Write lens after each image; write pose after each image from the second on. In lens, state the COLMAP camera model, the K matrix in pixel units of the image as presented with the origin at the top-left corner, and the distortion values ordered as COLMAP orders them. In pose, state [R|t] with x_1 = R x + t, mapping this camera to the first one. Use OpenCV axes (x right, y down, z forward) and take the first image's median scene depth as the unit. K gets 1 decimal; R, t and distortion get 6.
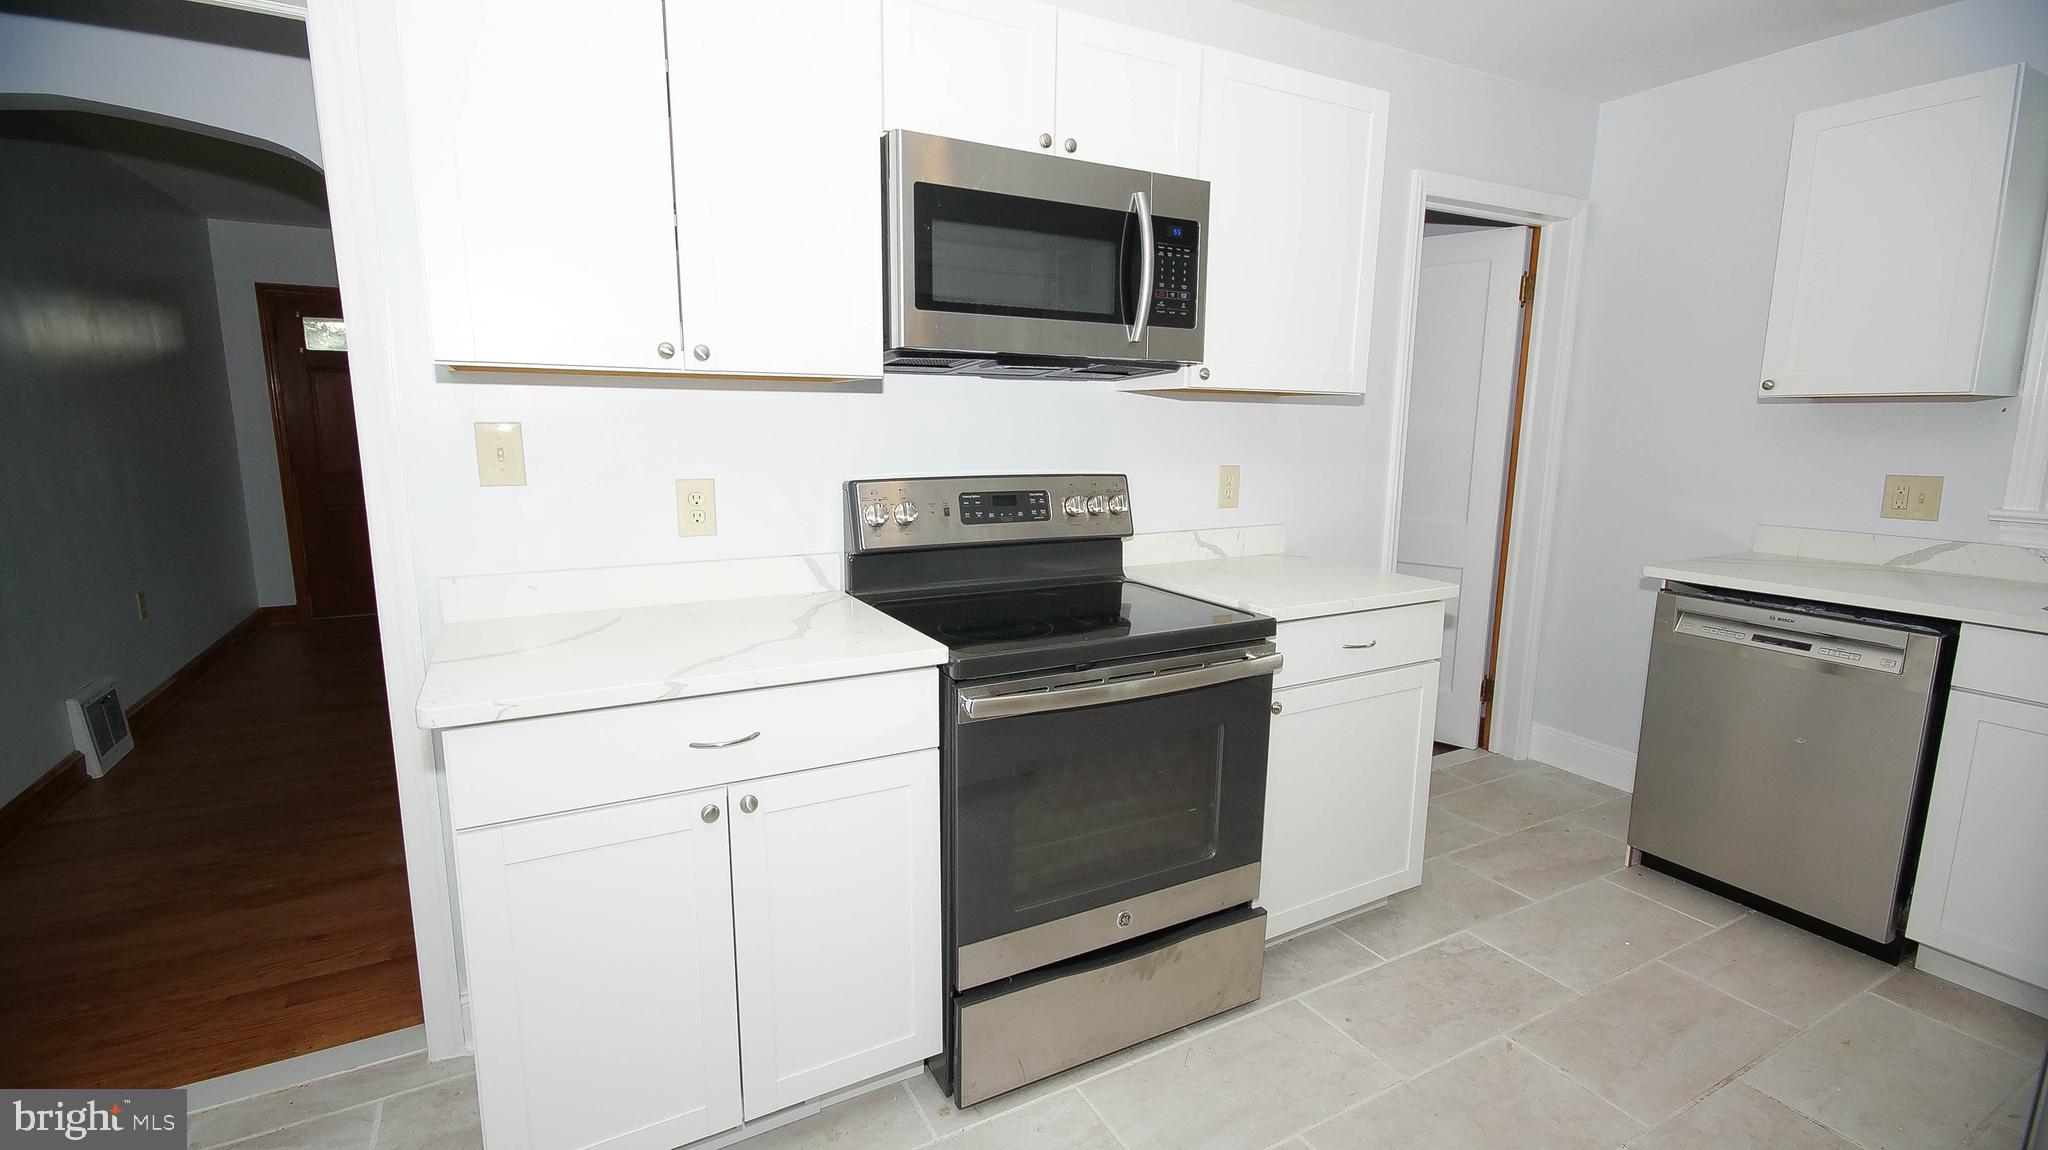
lens RADIAL K [[910.0, 0, 1028.2], [0, 910.0, 579.2], [0, 0, 1]] dist [0.002890, 0.000400]
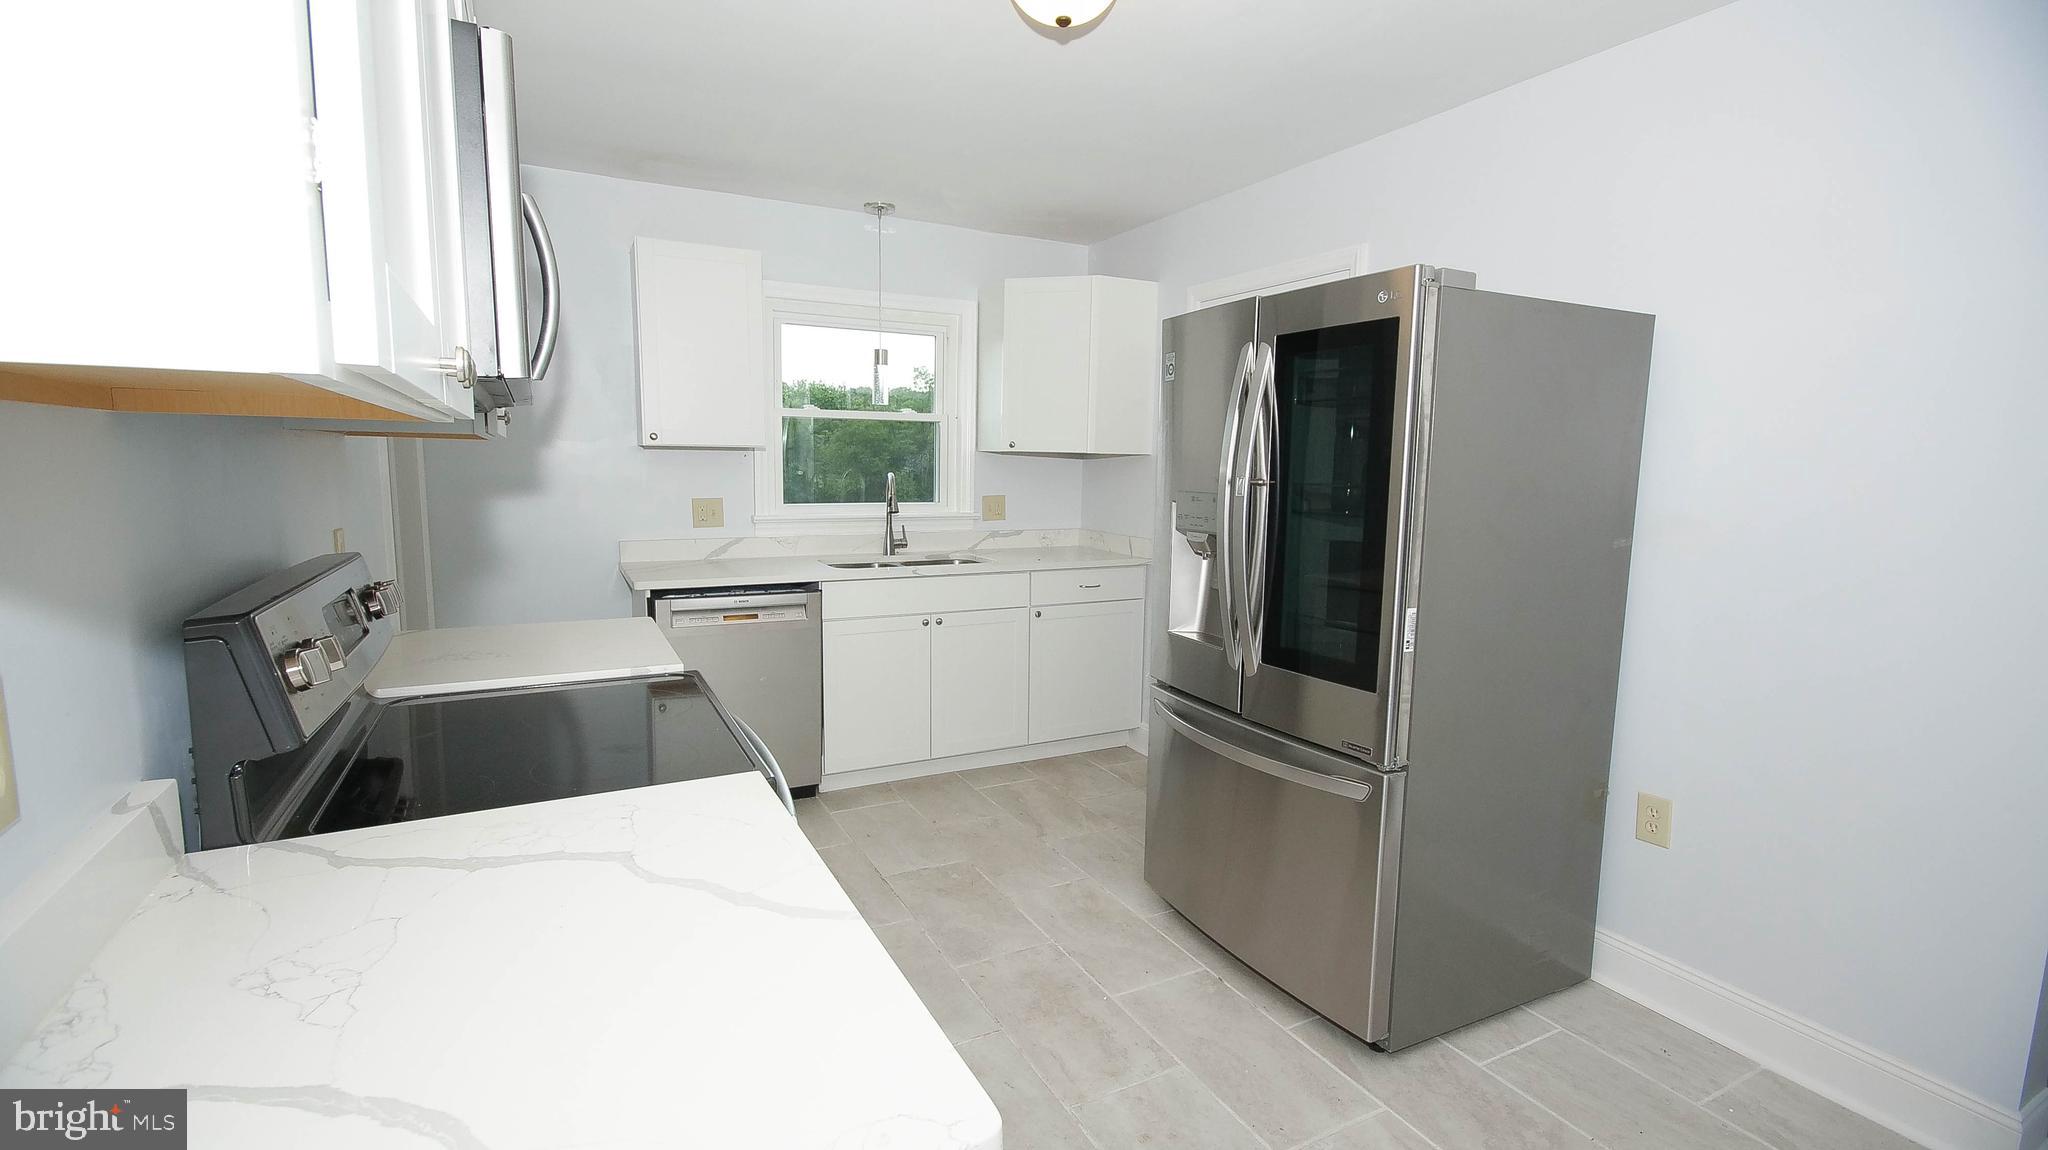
lens RADIAL K [[910.0, 0, 1028.2], [0, 910.0, 579.2], [0, 0, 1]] dist [0.002890, 0.000400]
pose [[0.015550, -0.137224, 0.990418, -0.663973], [0.155821, 0.978768, 0.133163, -0.126211], [-0.987663, 0.152257, 0.036602, 0.559266]]
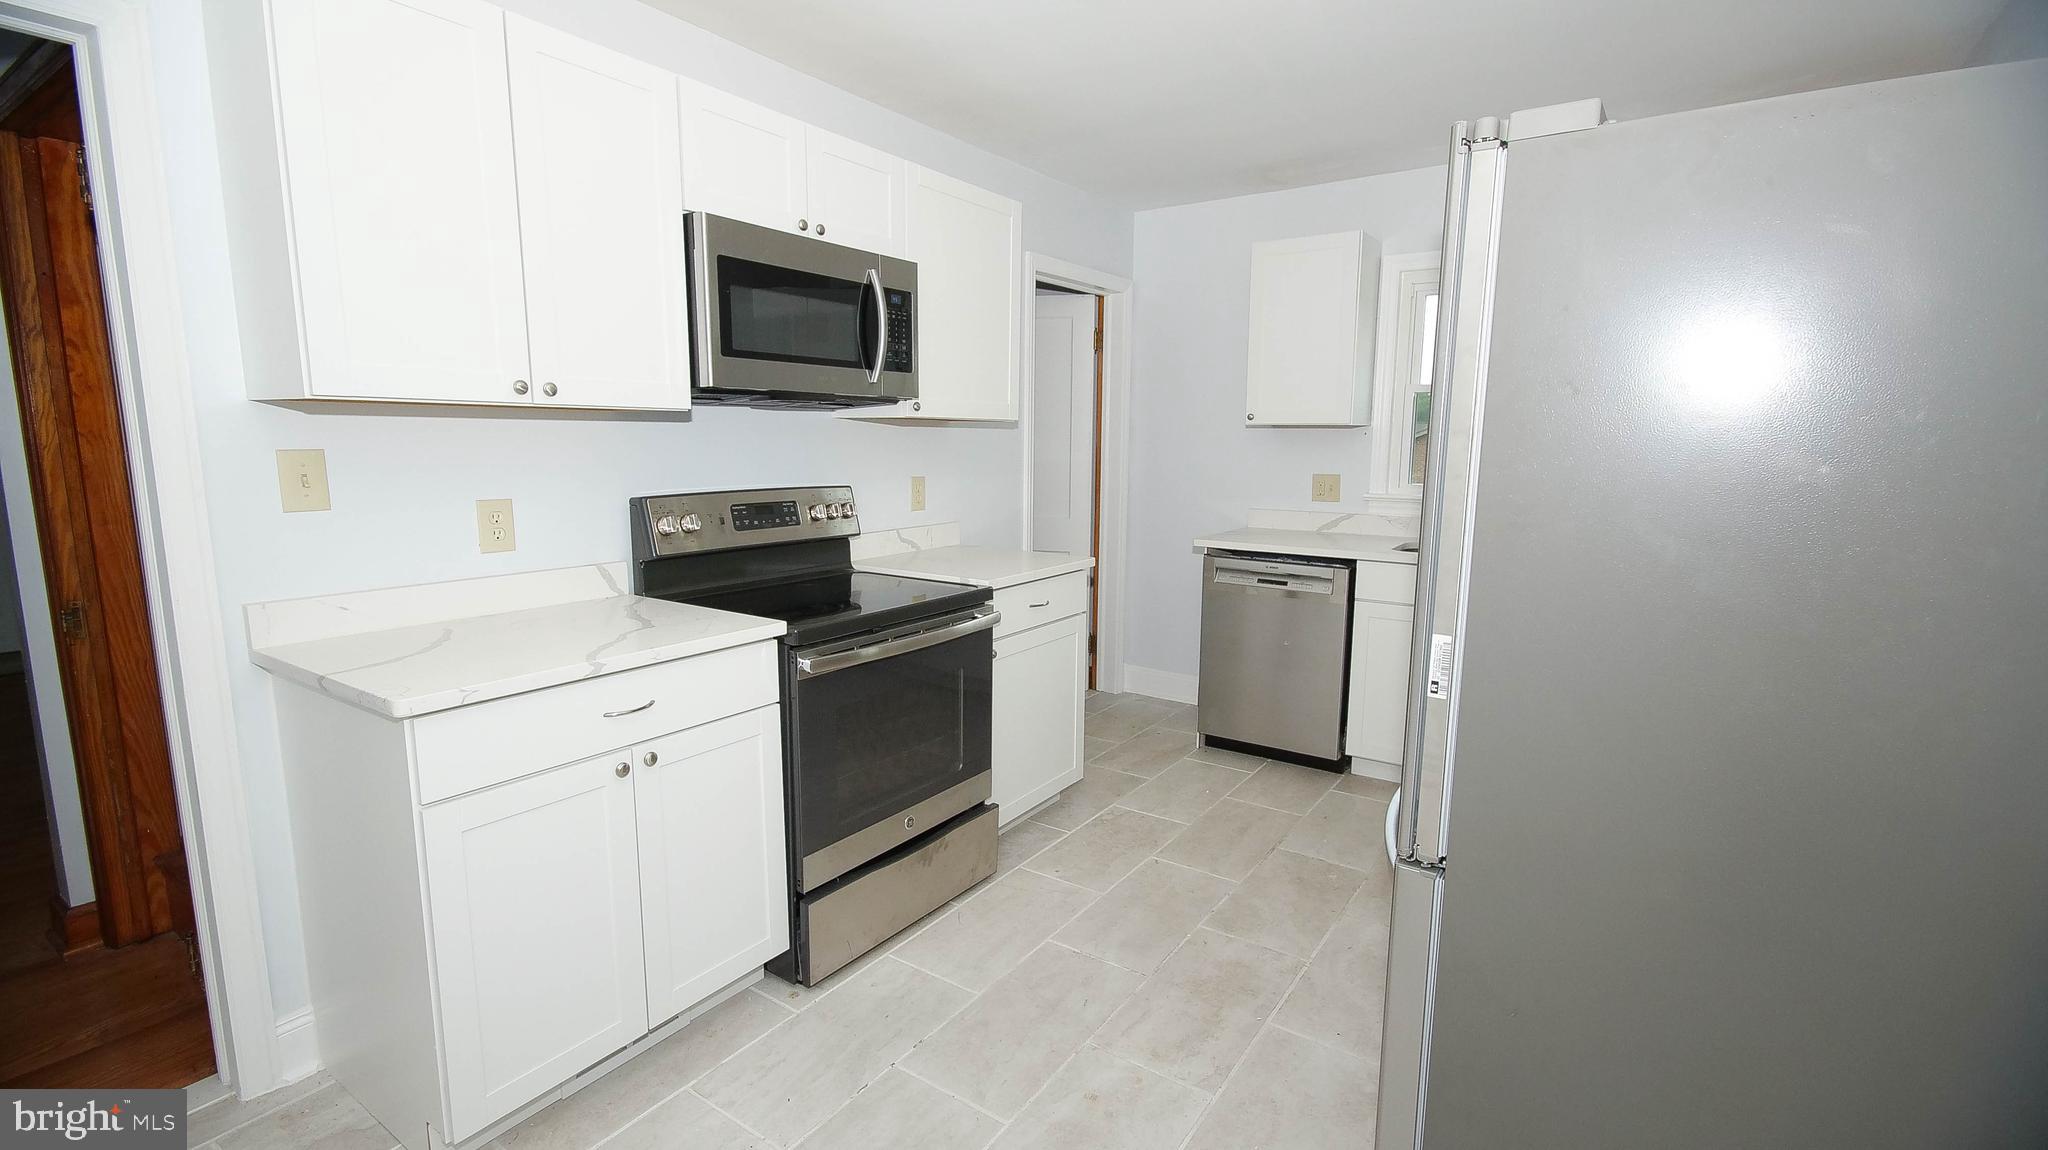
lens RADIAL K [[910.0, 0, 1028.2], [0, 910.0, 579.2], [0, 0, 1]] dist [0.002890, 0.000400]
pose [[0.893110, -0.071627, 0.444098, -0.270148], [0.077360, 0.996990, 0.005225, 0.026635], [-0.443136, 0.029689, 0.895963, -0.238133]]
